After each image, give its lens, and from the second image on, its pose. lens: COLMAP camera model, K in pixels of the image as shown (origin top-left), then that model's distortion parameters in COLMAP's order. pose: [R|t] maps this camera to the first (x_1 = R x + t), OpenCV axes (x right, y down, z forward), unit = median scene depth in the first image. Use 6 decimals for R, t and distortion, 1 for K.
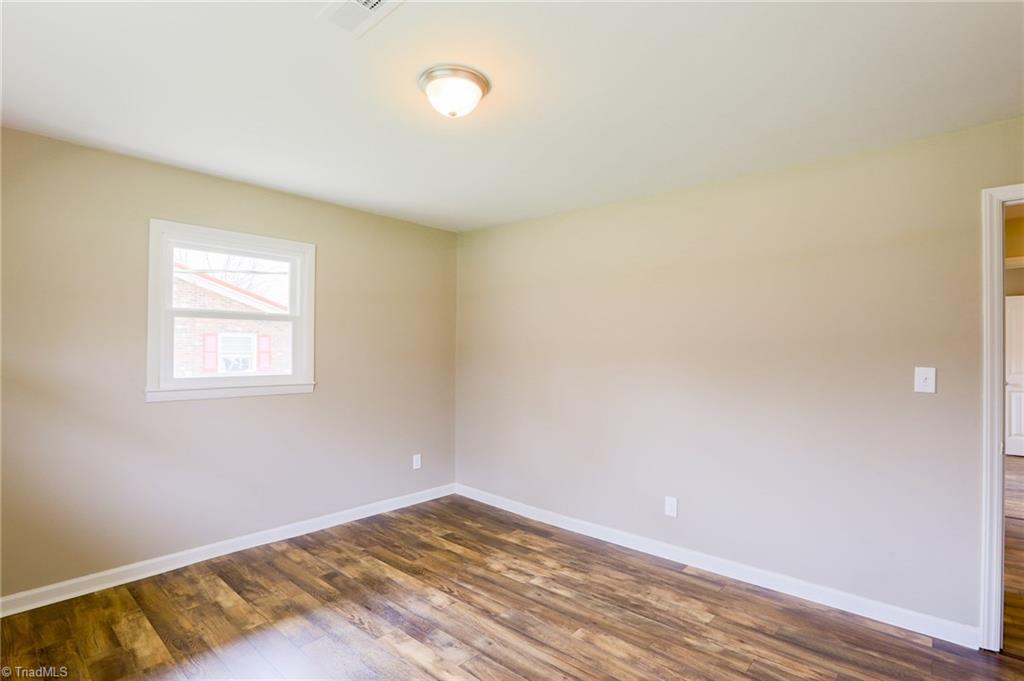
lens RADIAL K [[500.5, 0, 504.2], [0, 500.5, 344.5], [0, 0, 1]] dist [-0.055430, 0.021820]
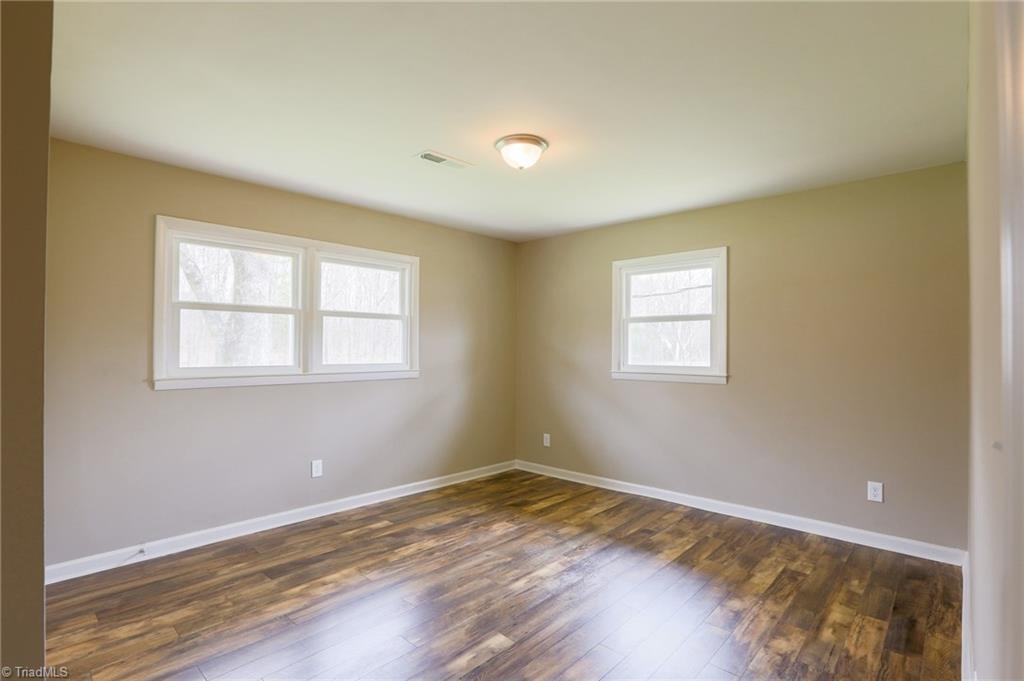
lens RADIAL K [[500.5, 0, 501.3], [0, 500.5, 343.5], [0, 0, 1]] dist [-0.055430, 0.021820]
pose [[-0.036582, -0.015941, -0.999204, 0.835836], [0.006979, 0.999844, -0.016206, 0.025766], [0.999306, -0.007566, -0.036465, 0.656740]]
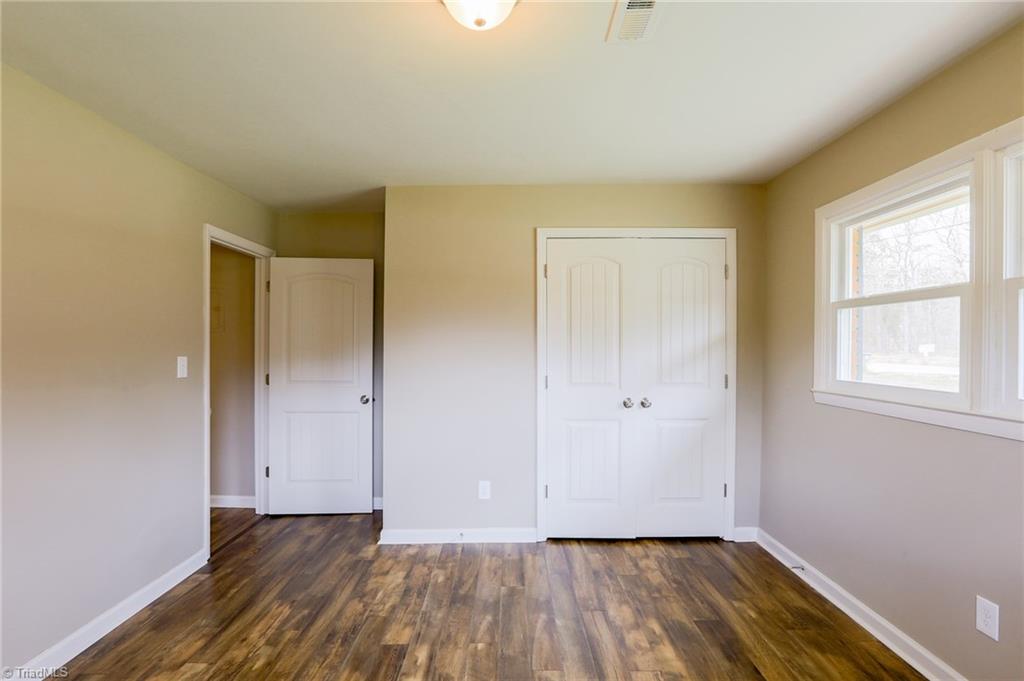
lens RADIAL K [[500.5, 0, 500.0], [0, 500.5, 347.5], [0, 0, 1]] dist [-0.055430, 0.021820]
pose [[-0.649658, -0.010036, 0.760160, -0.449828], [-0.016629, 0.999861, -0.001012, 0.008410], [-0.760044, -0.013298, -0.649735, 0.954727]]
